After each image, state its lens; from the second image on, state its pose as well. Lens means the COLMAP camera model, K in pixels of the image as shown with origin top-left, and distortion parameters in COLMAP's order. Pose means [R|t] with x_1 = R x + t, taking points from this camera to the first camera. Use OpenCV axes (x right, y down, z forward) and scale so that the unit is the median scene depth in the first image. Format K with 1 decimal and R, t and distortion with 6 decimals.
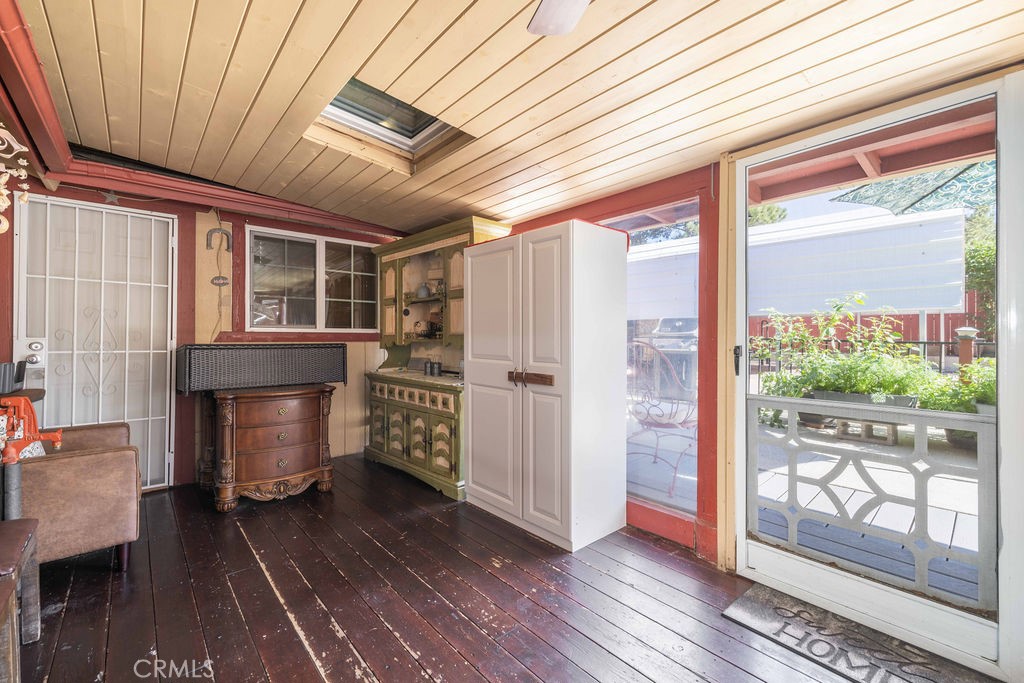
lens RADIAL K [[425.4, 0, 506.4], [0, 425.4, 338.4], [0, 0, 1]] dist [0.003678, -0.000048]
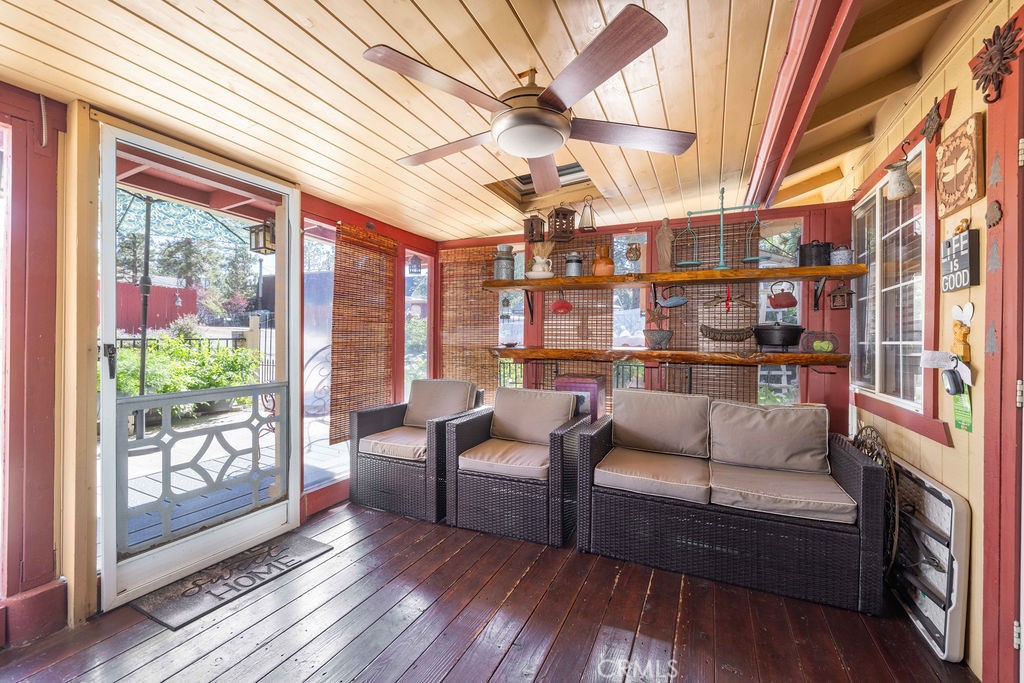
lens RADIAL K [[425.4, 0, 506.4], [0, 425.4, 338.4], [0, 0, 1]] dist [0.003678, -0.000048]
pose [[-0.394243, -0.007642, 0.918975, -0.650685], [-0.012726, 0.999915, 0.002855, -0.007487], [-0.918918, -0.010569, -0.394307, 0.711757]]
